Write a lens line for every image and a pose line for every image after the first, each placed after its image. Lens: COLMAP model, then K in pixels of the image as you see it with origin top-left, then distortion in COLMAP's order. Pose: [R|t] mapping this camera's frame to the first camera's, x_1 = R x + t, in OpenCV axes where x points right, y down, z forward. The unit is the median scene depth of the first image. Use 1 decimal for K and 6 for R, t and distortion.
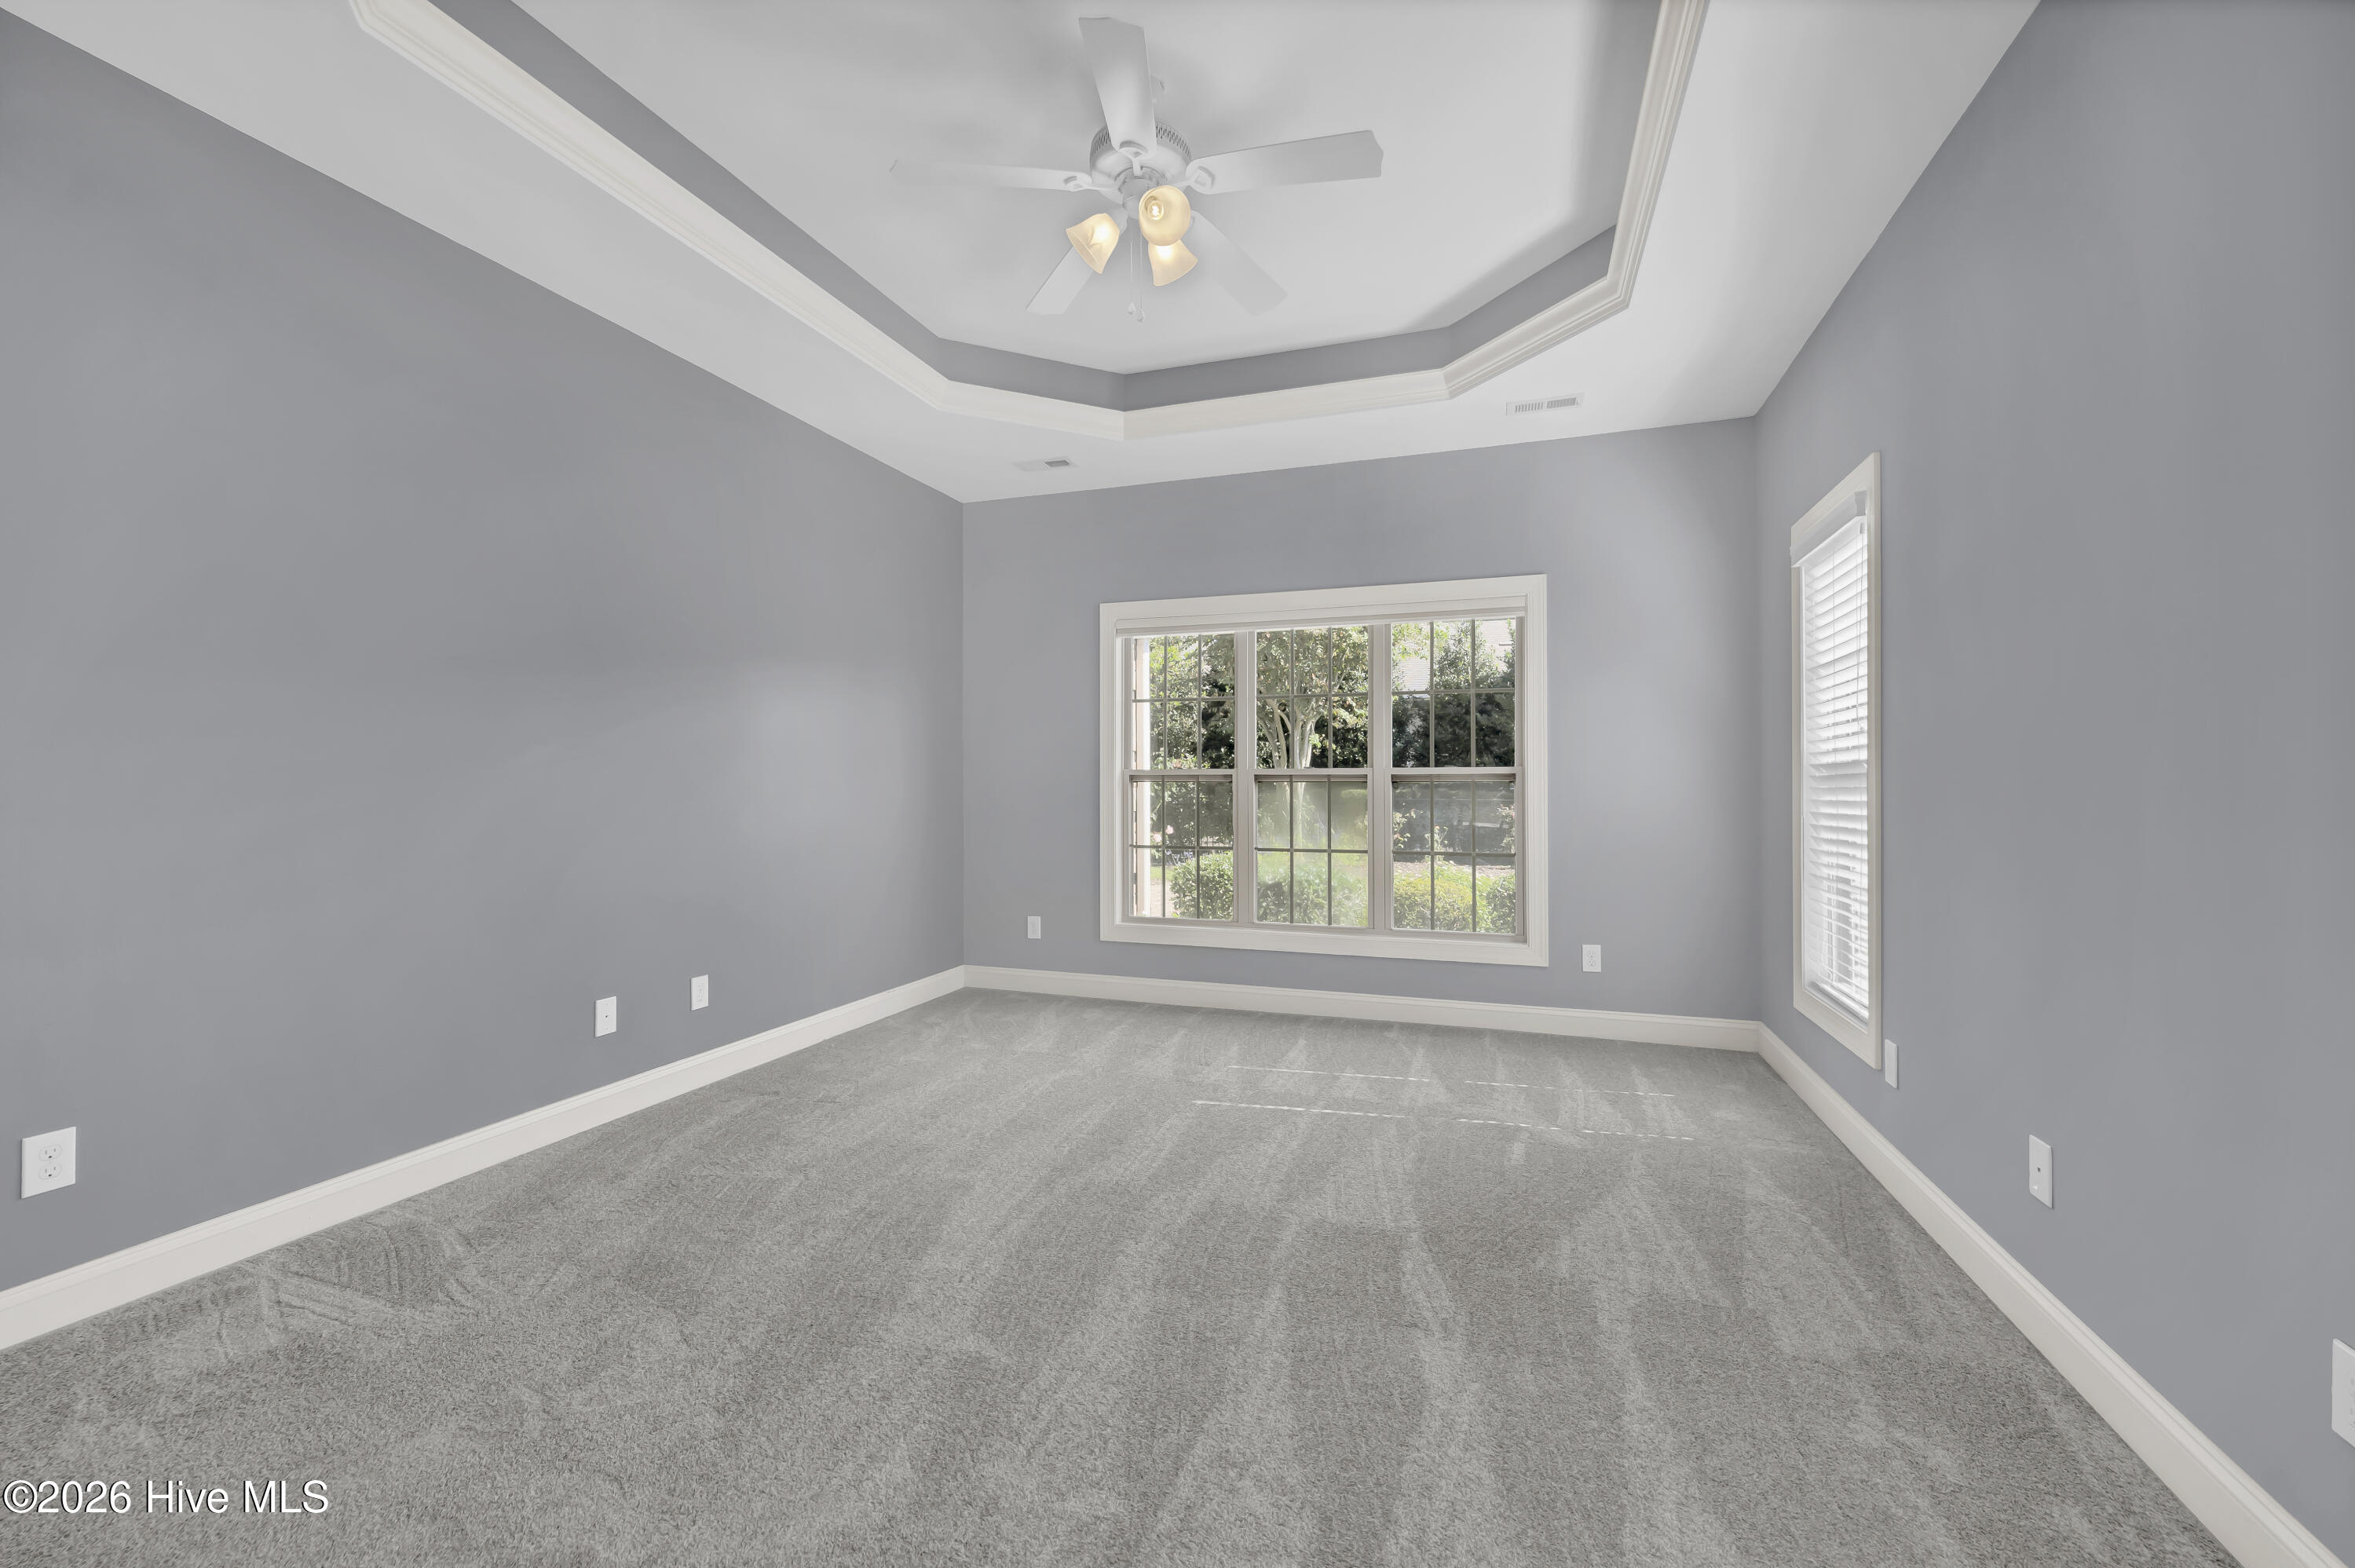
lens RADIAL K [[942.9, 0, 1164.1], [0, 942.9, 781.7], [0, 0, 1]] dist [-0.002053, -0.000038]
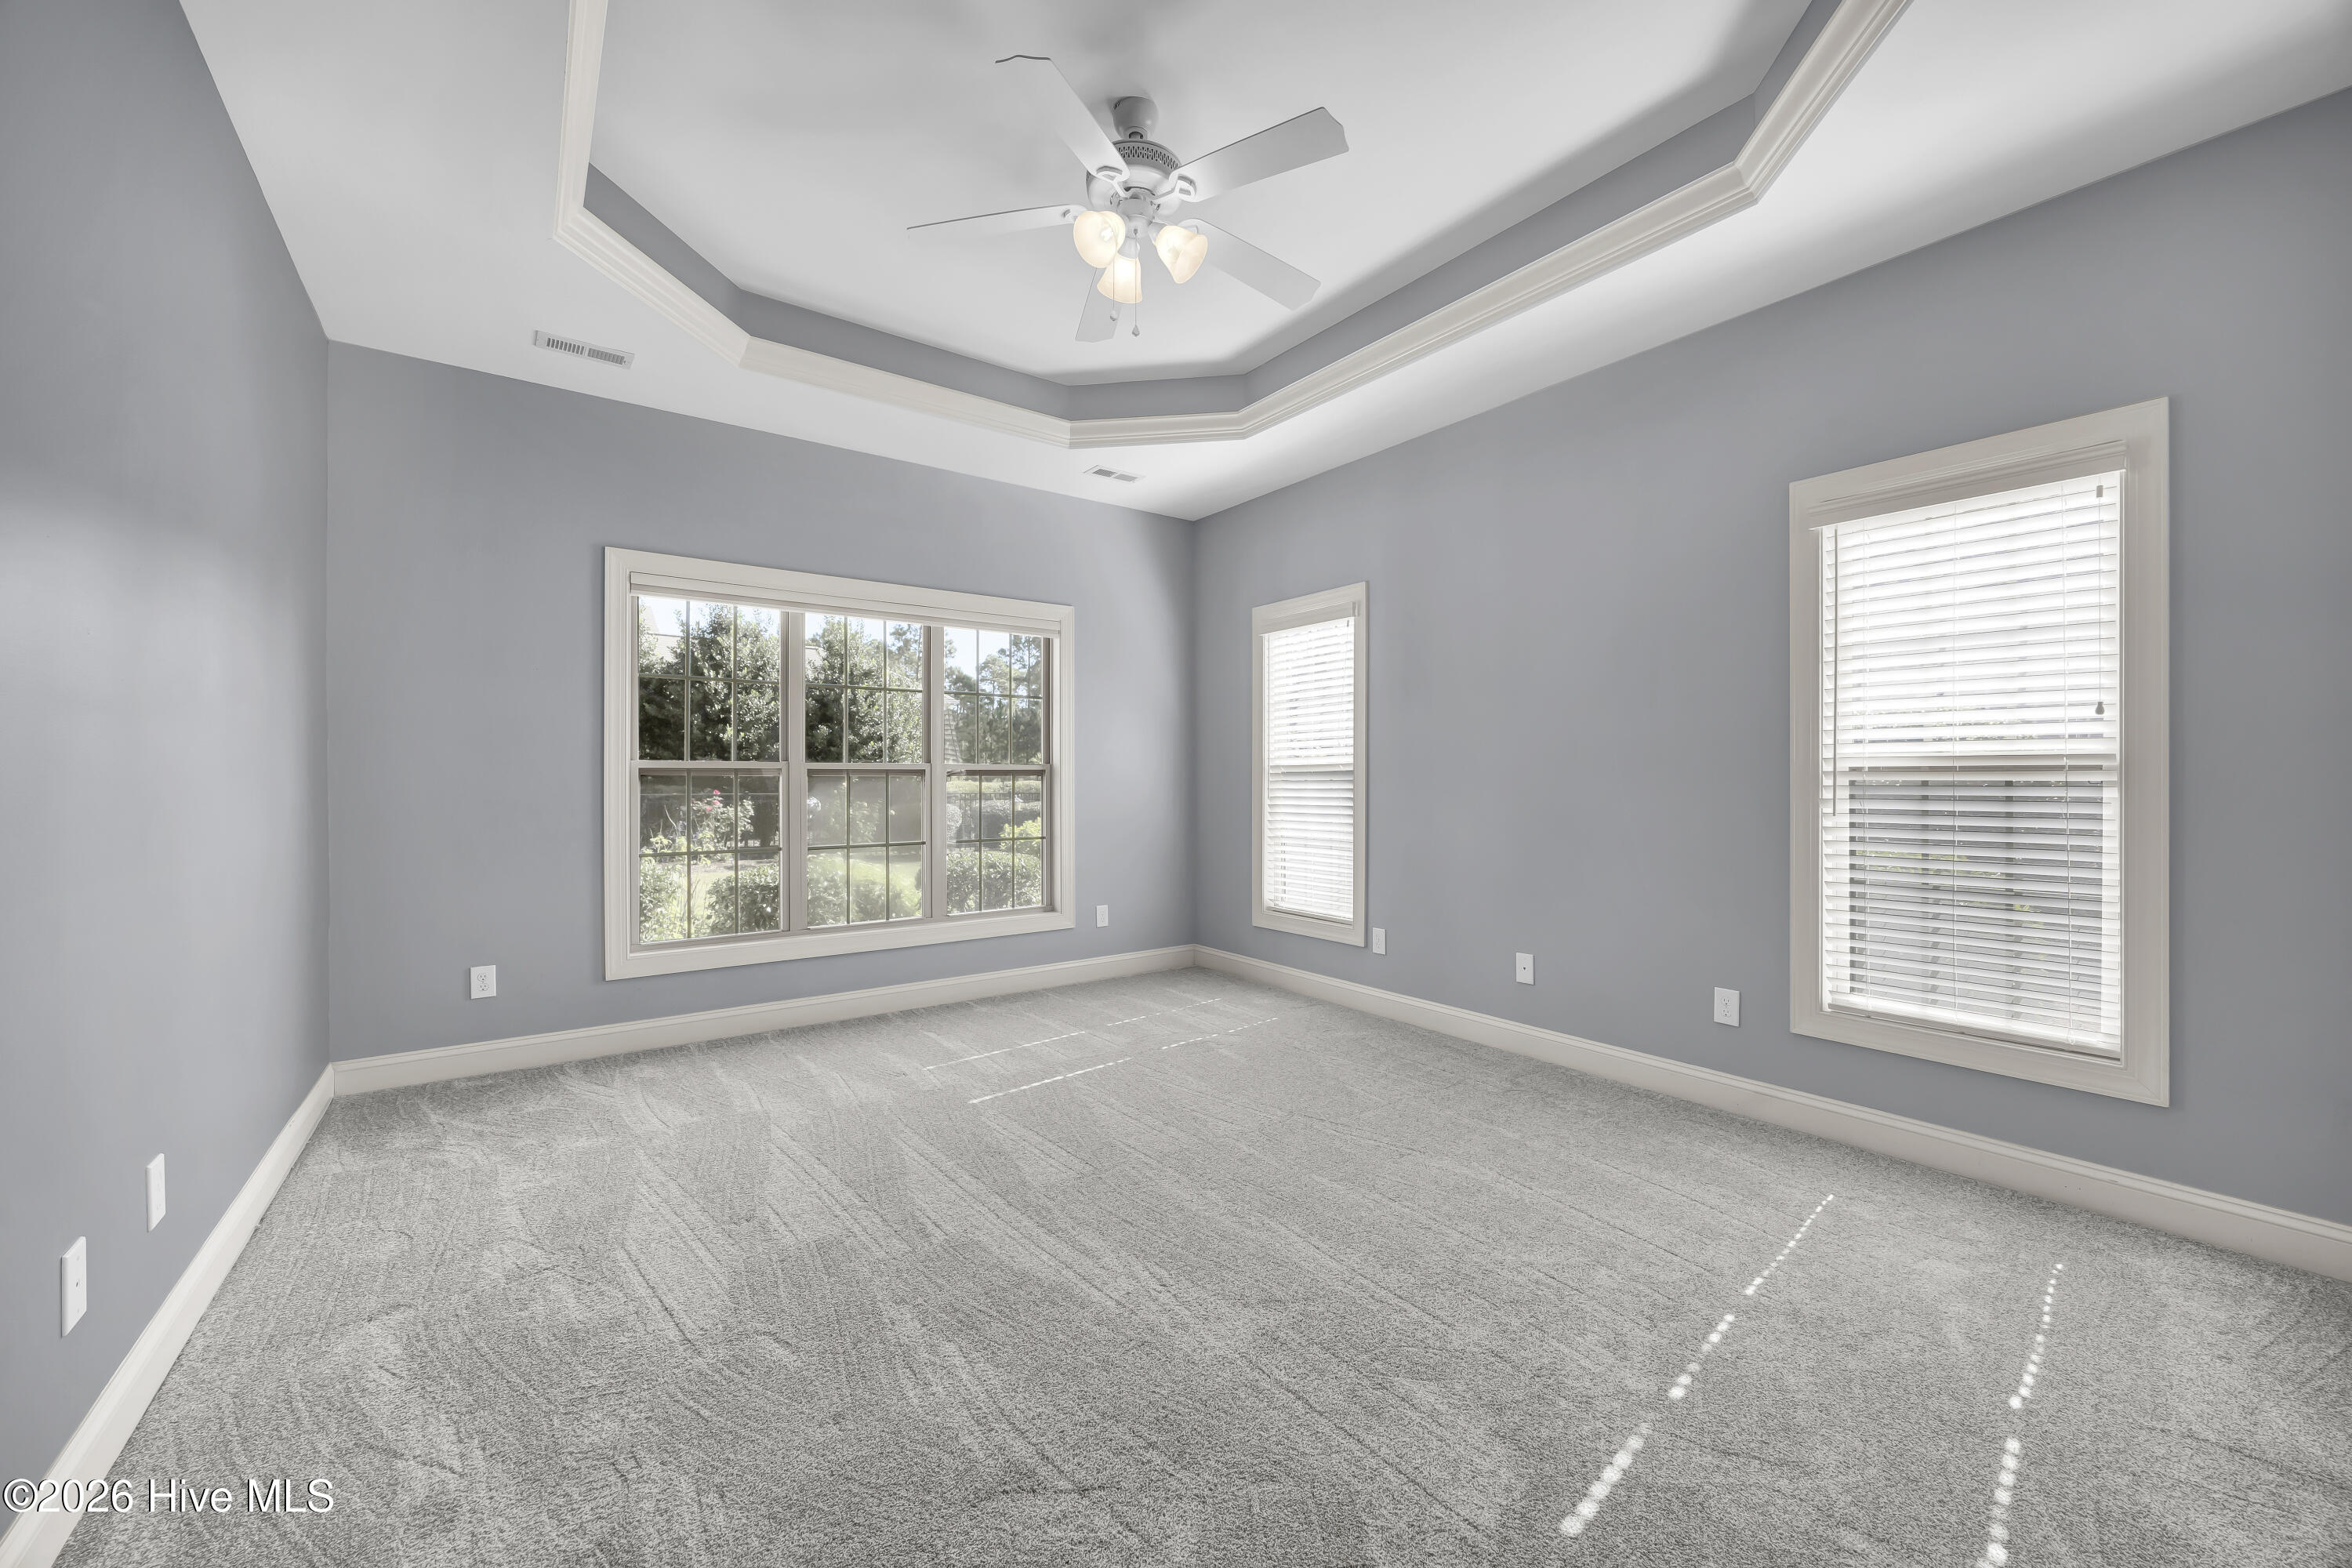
lens RADIAL K [[898.0, 0, 1176.0], [0, 898.0, 784.0], [0, 0, 1]] dist [-0.009579, 0.000077]
pose [[0.566281, -0.006594, 0.824186, -0.541919], [-0.001155, 0.999961, 0.008794, -0.000892], [-0.824212, -0.005932, 0.566251, 0.261940]]
